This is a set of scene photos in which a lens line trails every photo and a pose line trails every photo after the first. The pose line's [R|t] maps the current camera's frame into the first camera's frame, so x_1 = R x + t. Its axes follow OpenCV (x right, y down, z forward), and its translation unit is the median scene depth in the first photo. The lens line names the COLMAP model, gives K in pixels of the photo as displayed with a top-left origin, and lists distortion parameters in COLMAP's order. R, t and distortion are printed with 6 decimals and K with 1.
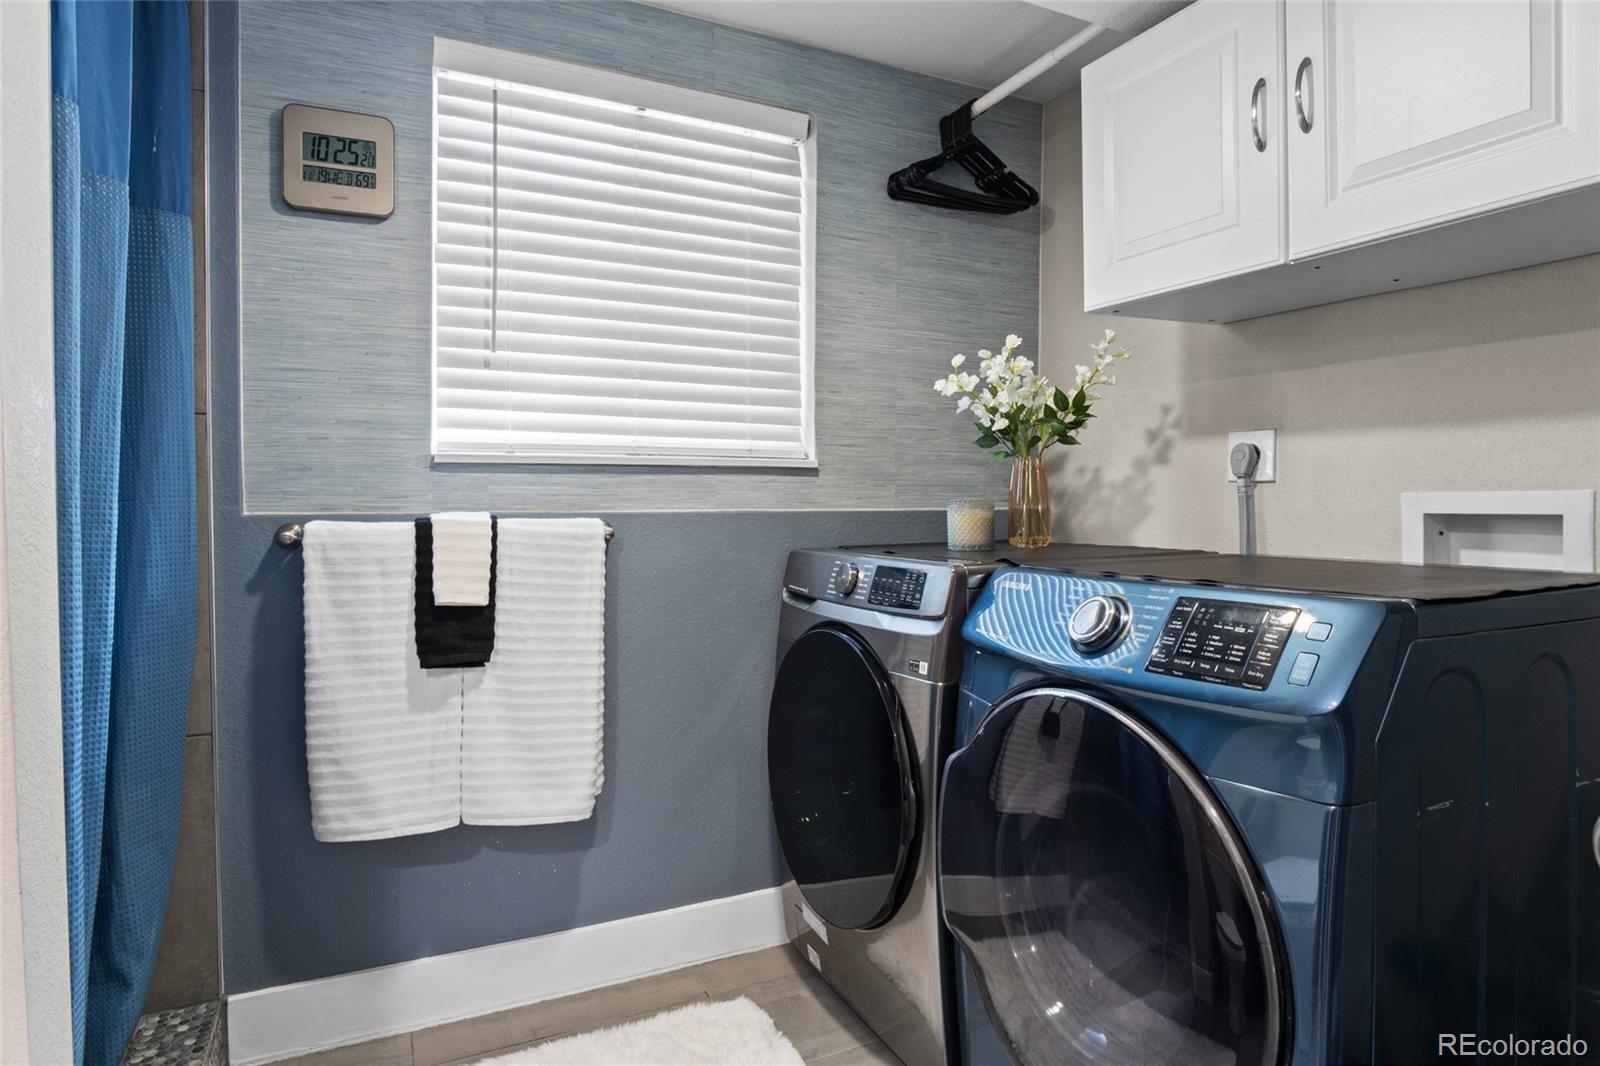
lens RADIAL K [[869.4, 0, 801.0], [0, 869.4, 518.2], [0, 0, 1]] dist [-0.027521, 0.002607]
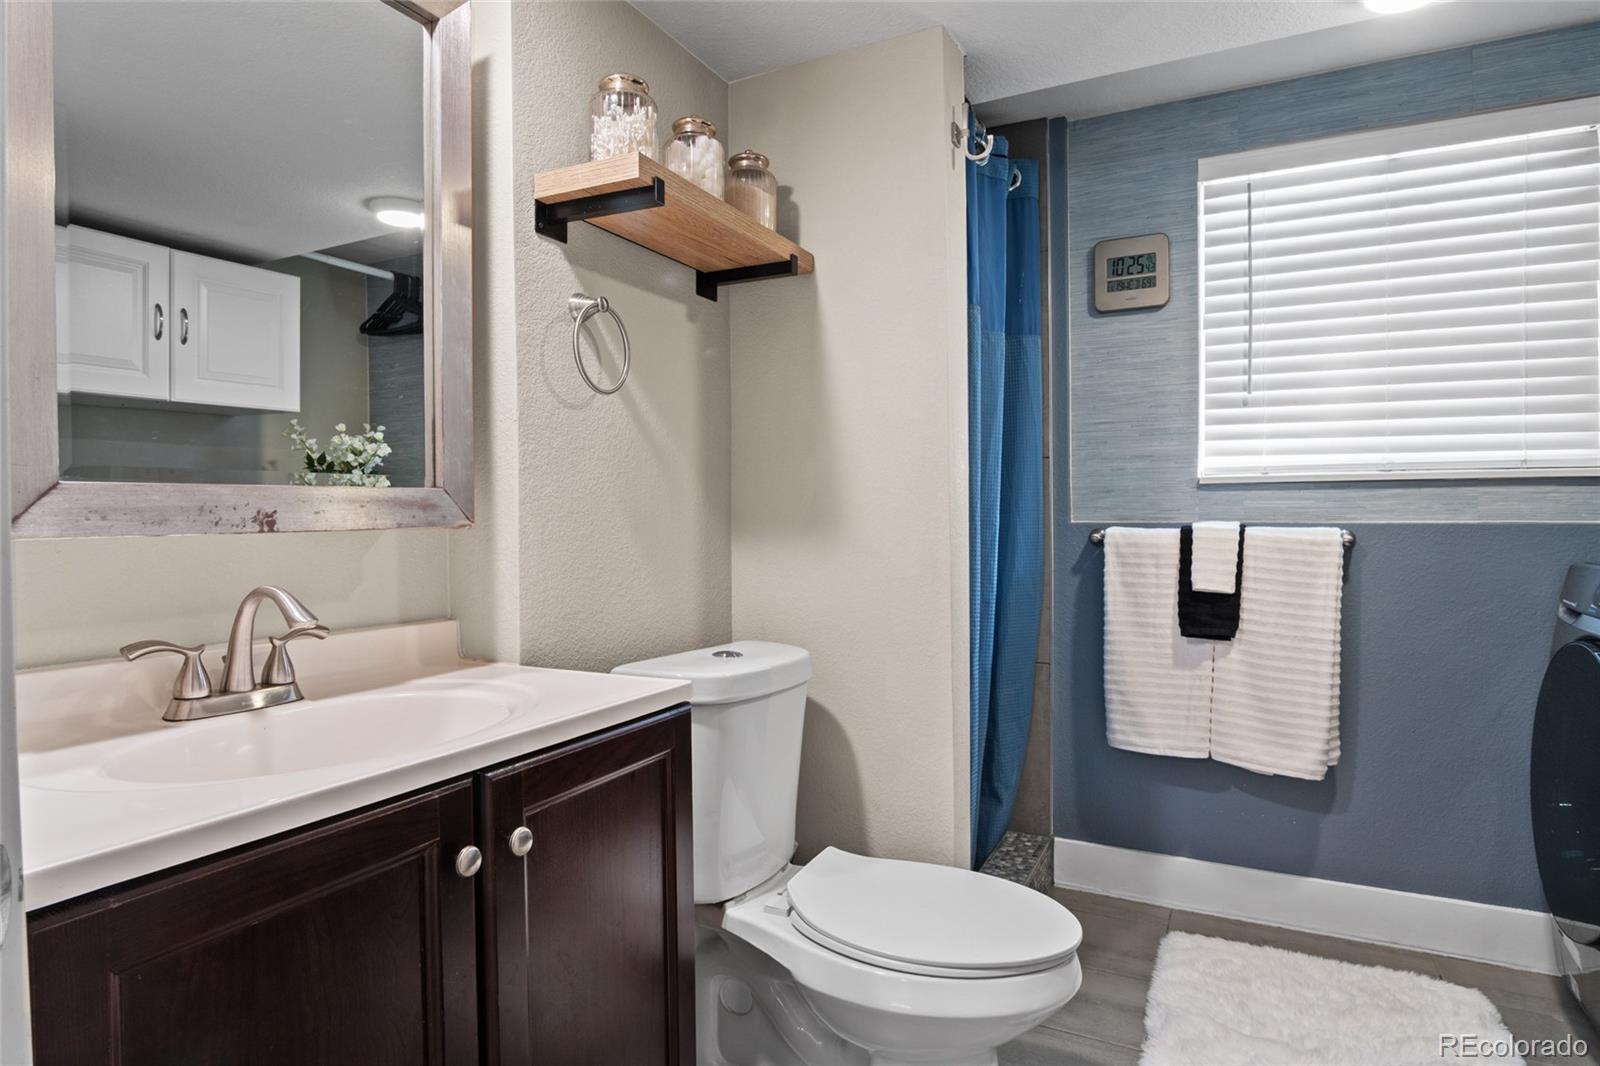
lens RADIAL K [[871.7, 0, 785.1], [0, 871.7, 502.6], [0, 0, 1]] dist [-0.026106, 0.000397]
pose [[0.590413, -0.012249, -0.807008, 0.282416], [-0.015038, 0.999544, -0.026173, 0.008496], [0.806961, 0.027588, 0.589960, -0.301178]]
